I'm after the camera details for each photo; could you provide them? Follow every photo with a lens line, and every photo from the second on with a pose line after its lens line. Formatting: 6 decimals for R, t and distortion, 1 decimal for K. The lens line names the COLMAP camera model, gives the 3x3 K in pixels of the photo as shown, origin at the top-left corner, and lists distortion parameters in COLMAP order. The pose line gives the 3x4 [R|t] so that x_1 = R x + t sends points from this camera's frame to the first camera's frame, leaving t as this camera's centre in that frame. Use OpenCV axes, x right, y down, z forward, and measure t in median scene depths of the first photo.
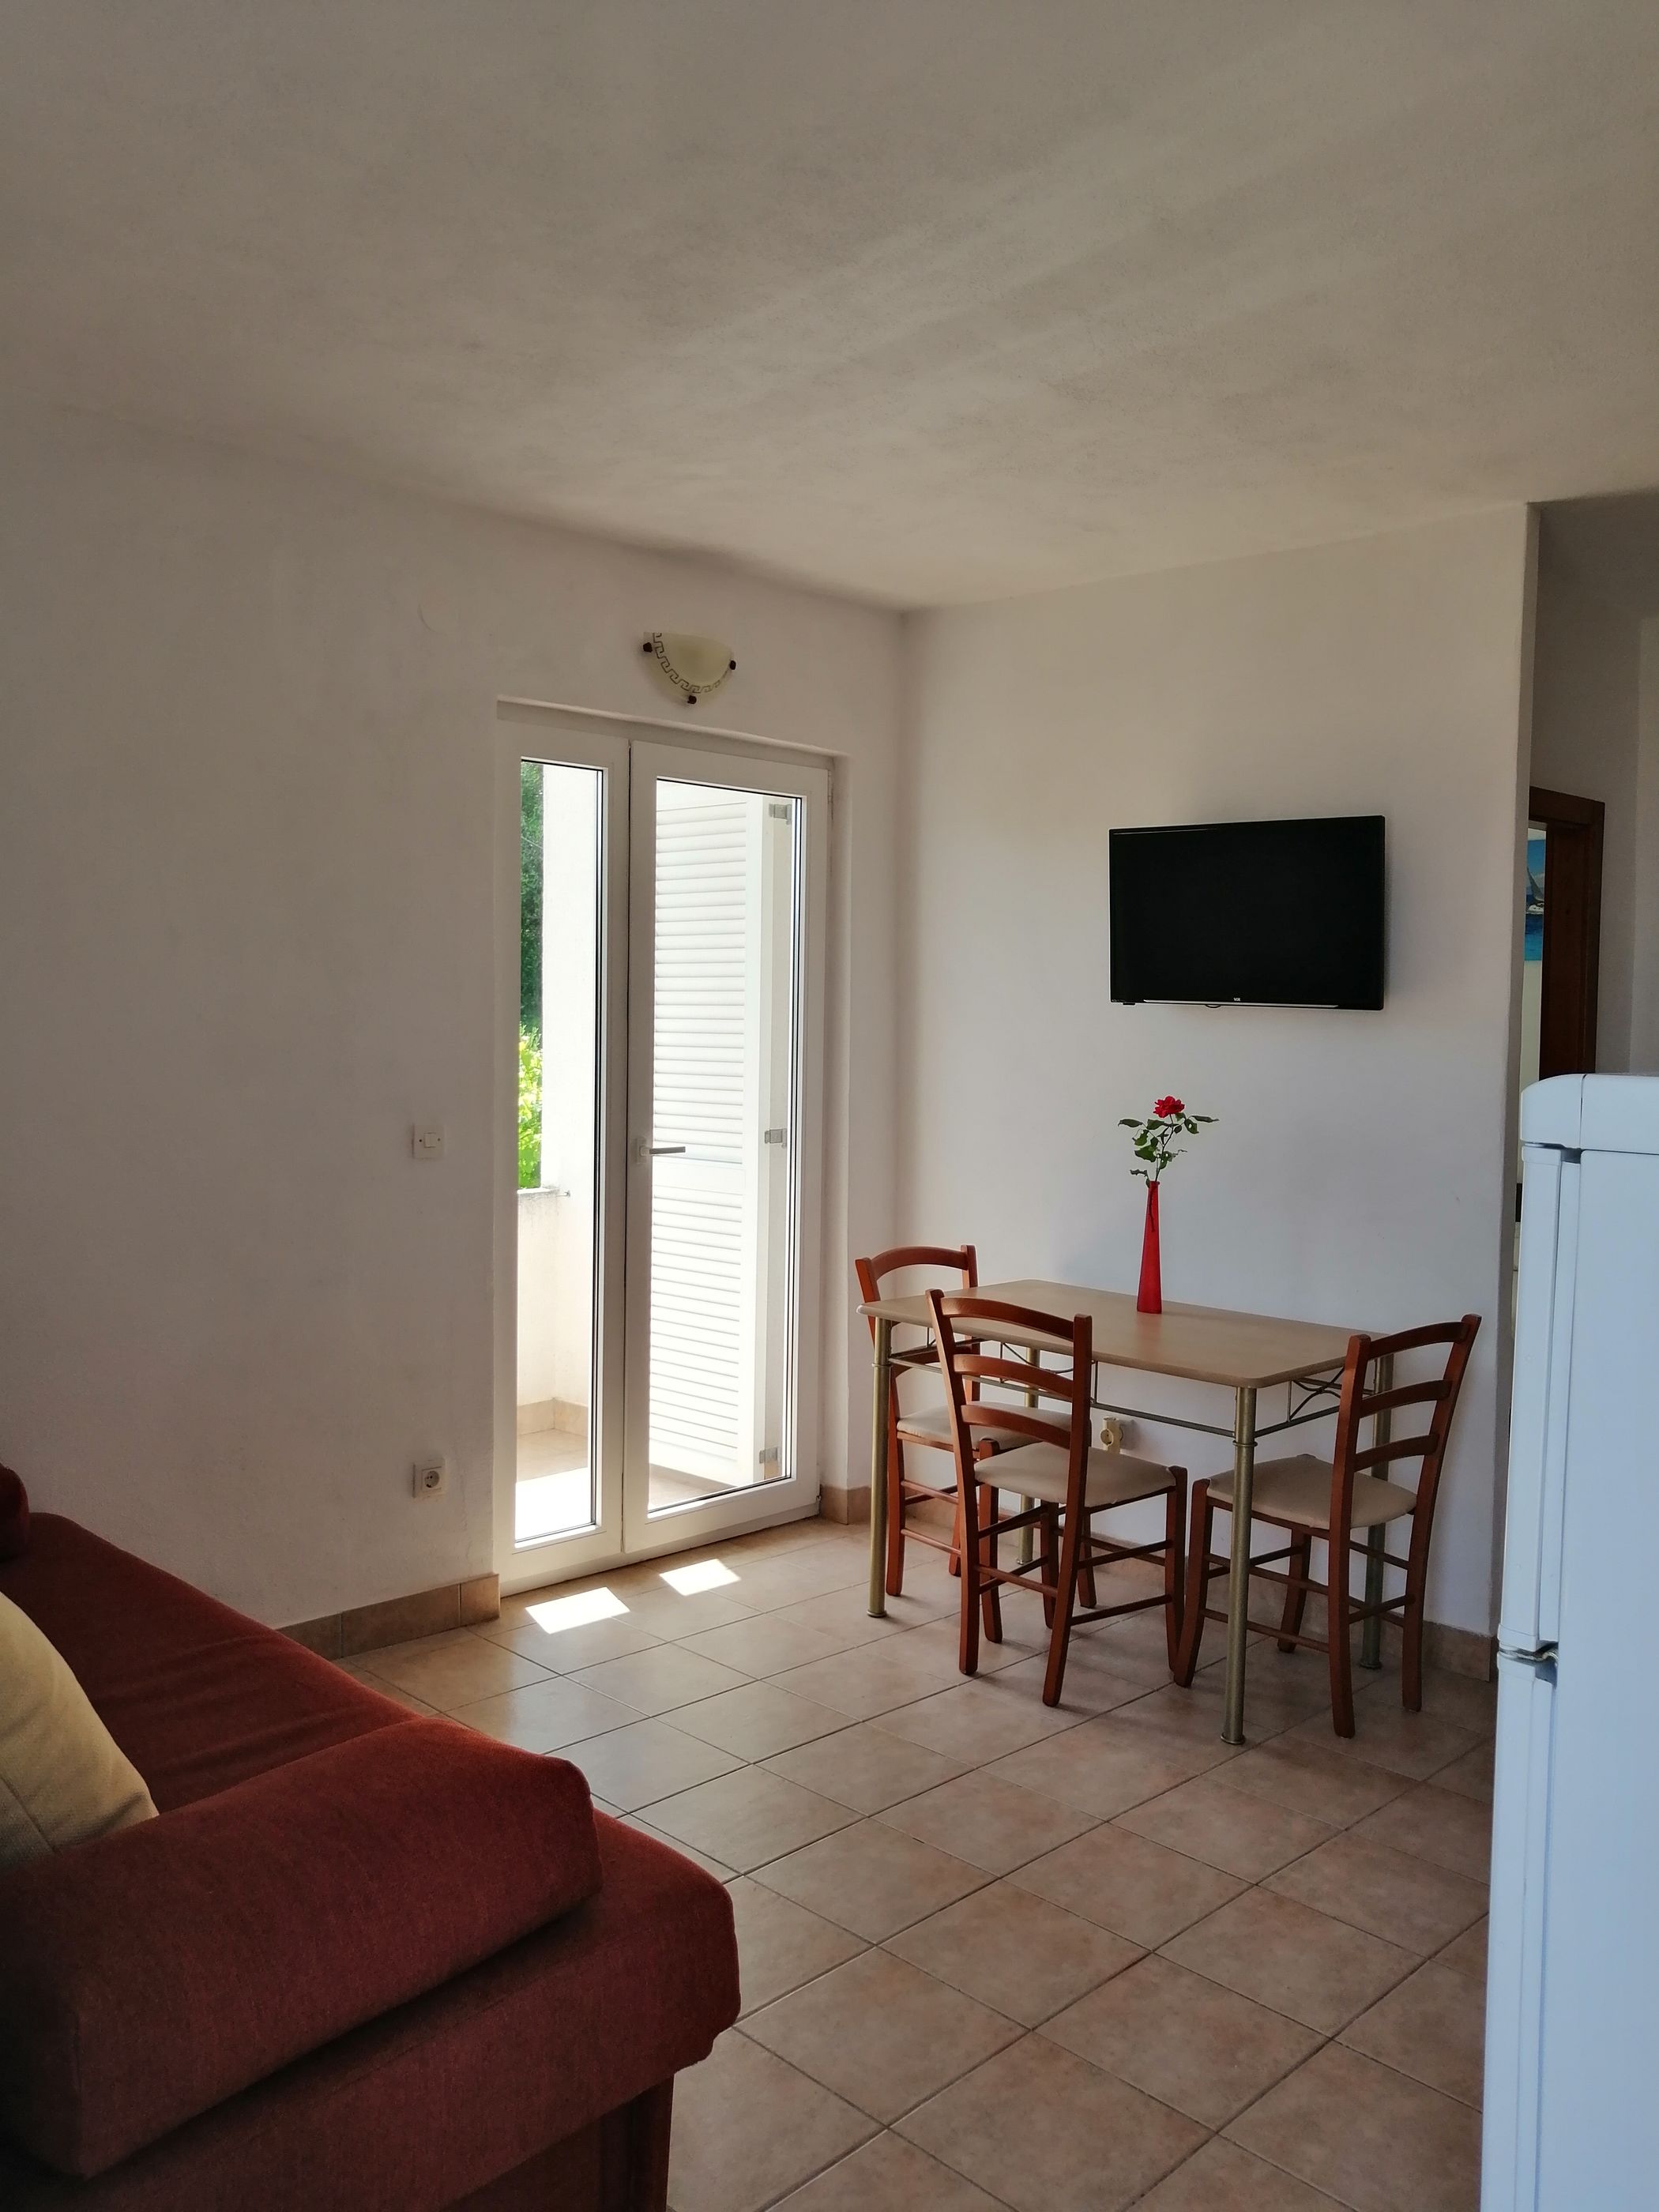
lens RADIAL K [[1732.0, 0, 829.5], [0, 1732.0, 1106.0], [0, 0, 1]] dist [-0.019652, 0.050498]
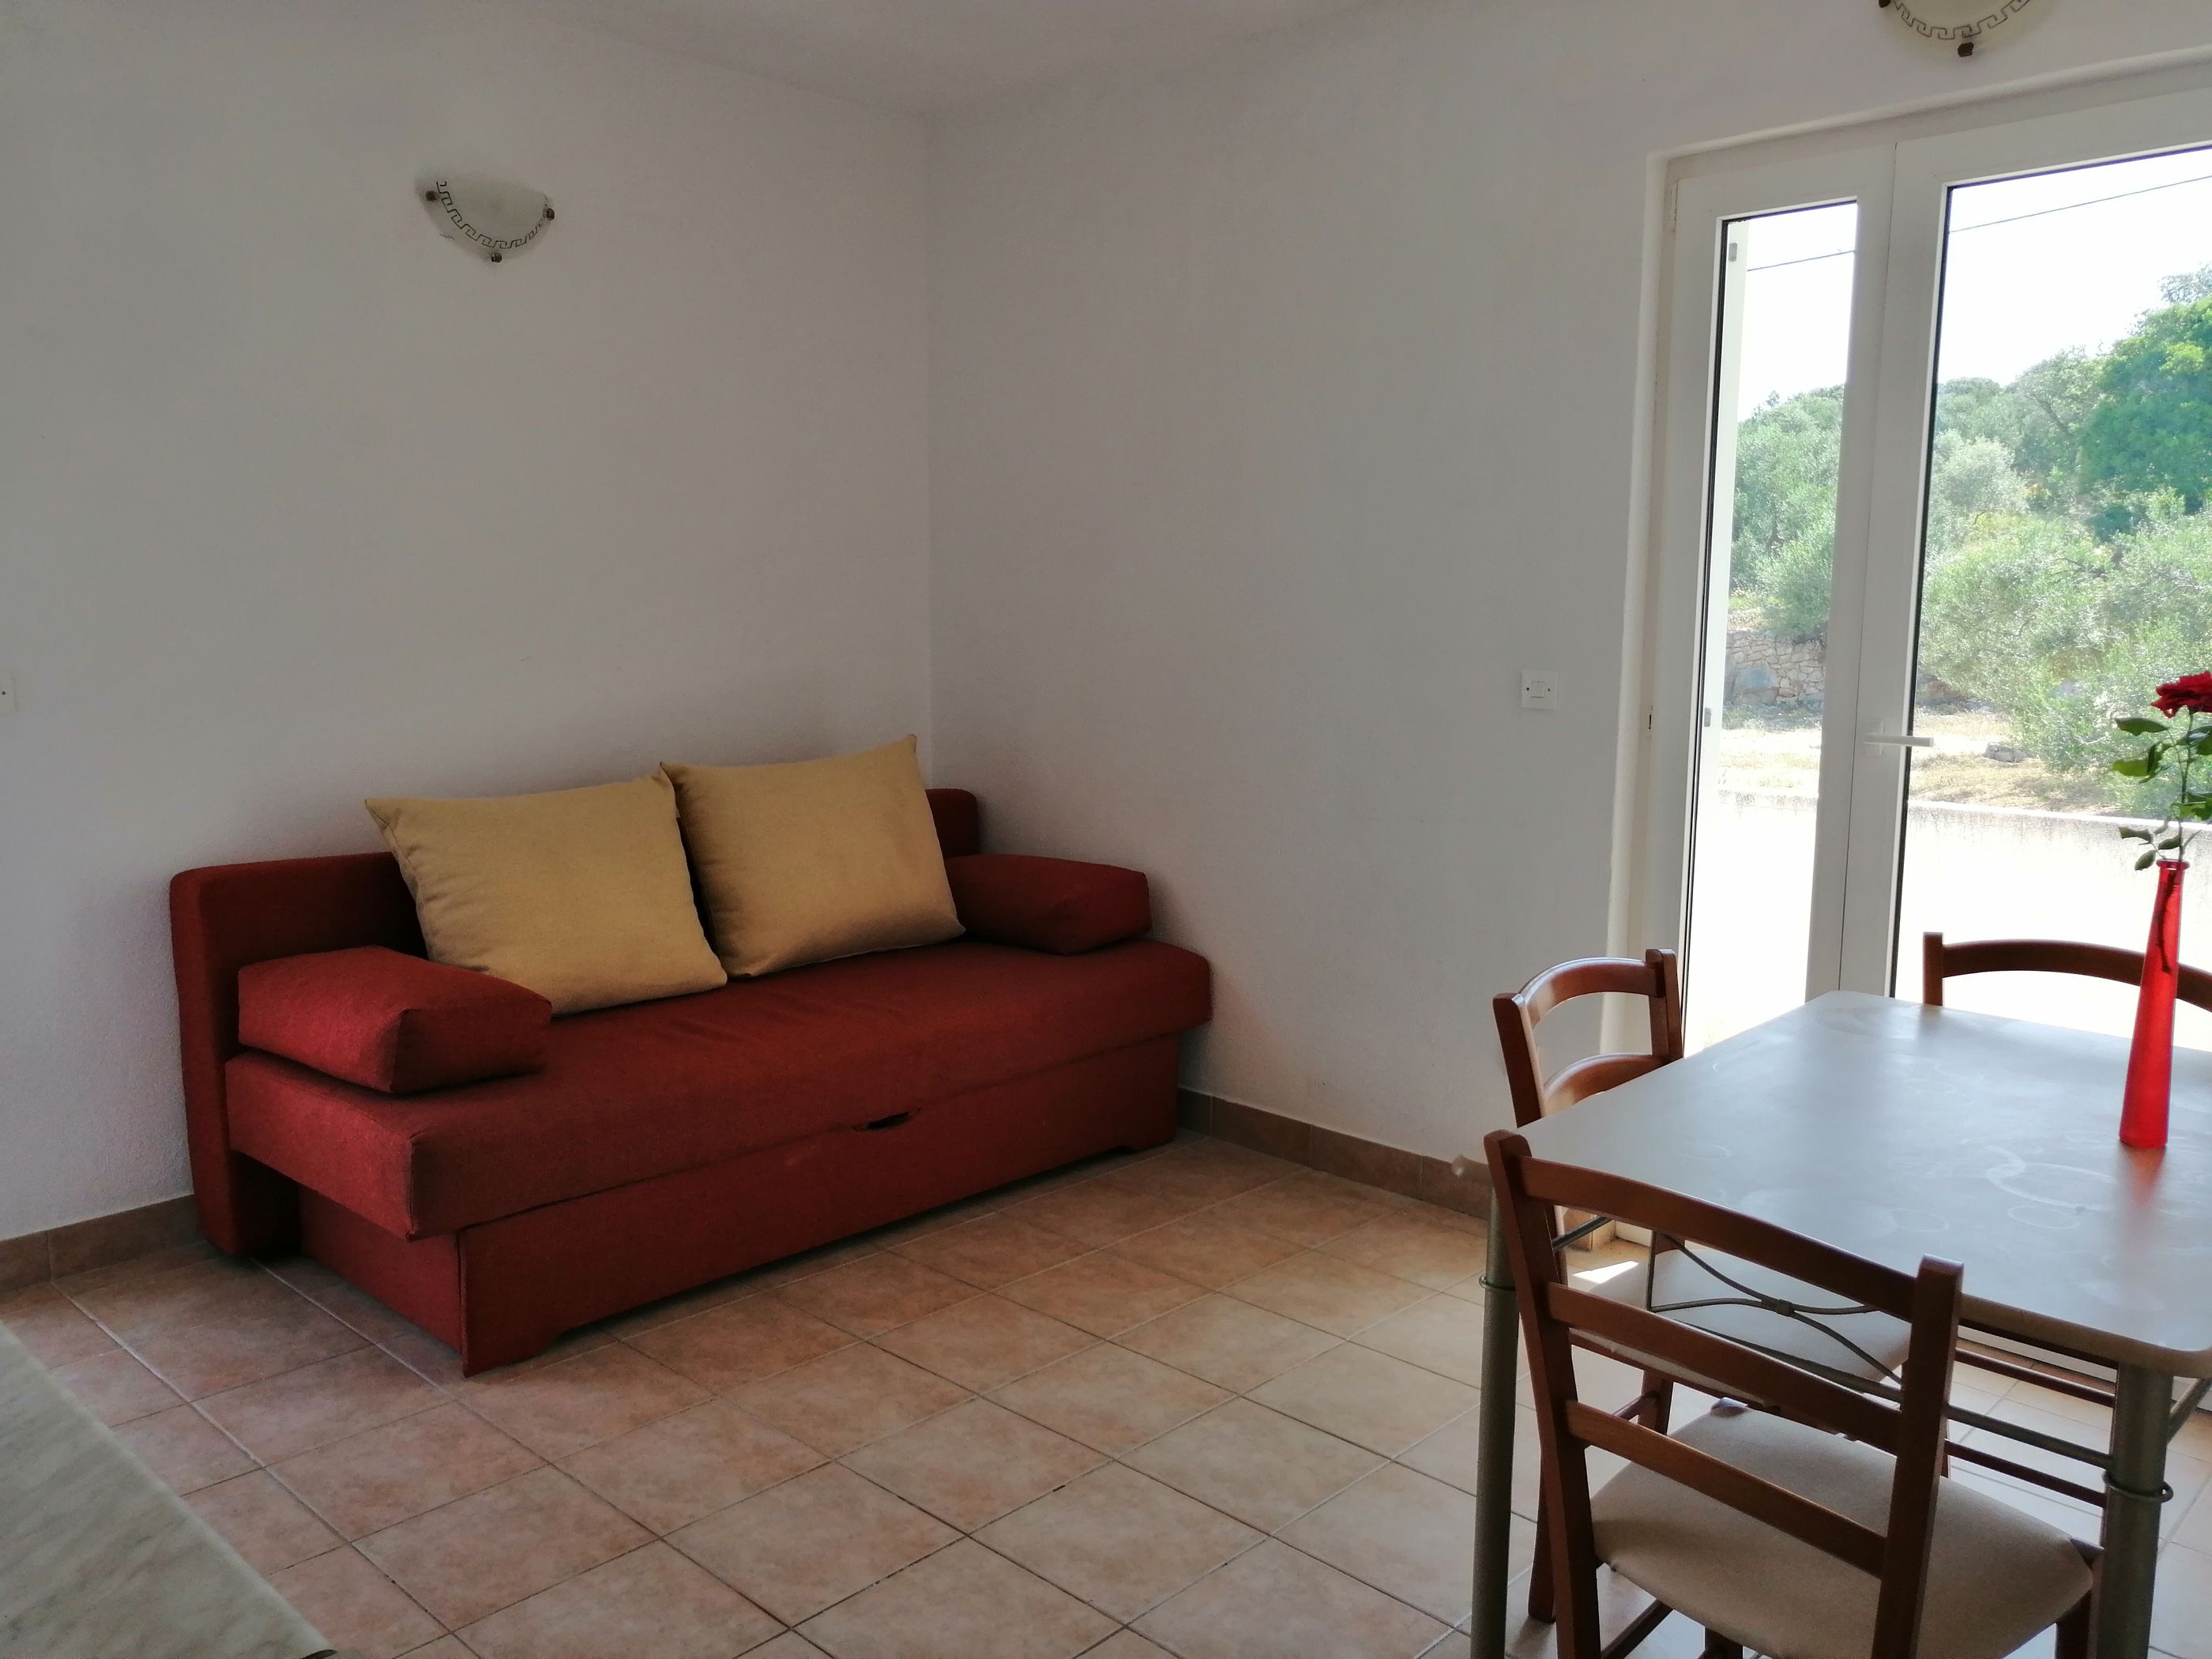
lens RADIAL K [[1732.0, 0, 1101.1], [0, 1732.0, 827.4], [0, 0, 1]] dist [-0.019652, 0.050498]
pose [[0.032064, 0.122047, -0.992006, 0.895313], [-0.068583, 0.990446, 0.119638, -0.000930], [0.997130, 0.064199, 0.040128, 1.009336]]
